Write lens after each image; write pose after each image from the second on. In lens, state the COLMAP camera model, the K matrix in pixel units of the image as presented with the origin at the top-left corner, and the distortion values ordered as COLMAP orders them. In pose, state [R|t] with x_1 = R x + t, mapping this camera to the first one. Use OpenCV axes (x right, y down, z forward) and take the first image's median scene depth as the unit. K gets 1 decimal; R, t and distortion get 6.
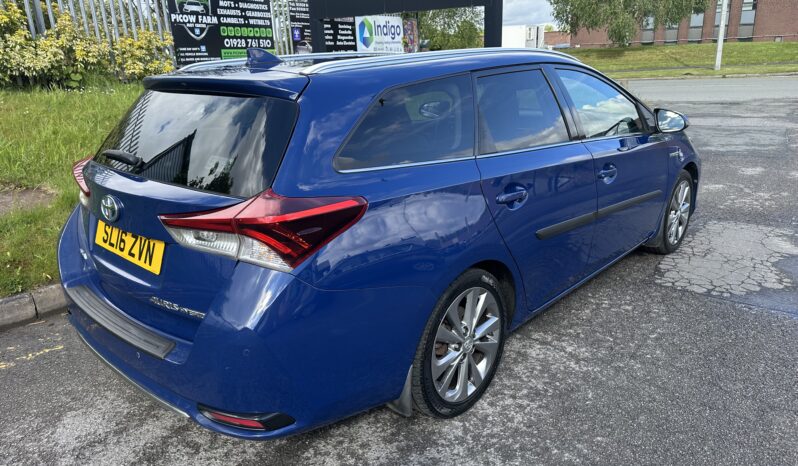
lens RADIAL K [[552.8, 0, 401.0], [0, 552.8, 218.3], [0, 0, 1]] dist [0.060898, -0.085144]
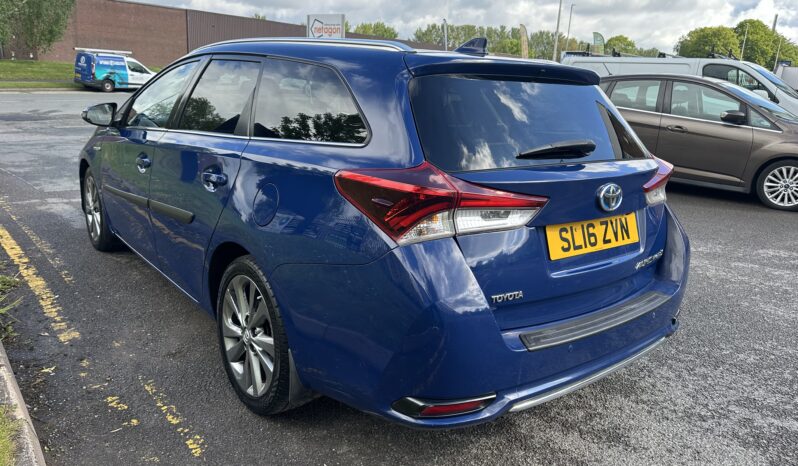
lens RADIAL K [[552.8, 0, 401.0], [0, 552.8, 218.3], [0, 0, 1]] dist [0.060898, -0.085144]
pose [[0.178674, -0.191093, 0.965173, -1.383283], [0.225546, 0.962791, 0.148868, -0.188662], [-0.957708, 0.191092, 0.215126, 1.048488]]
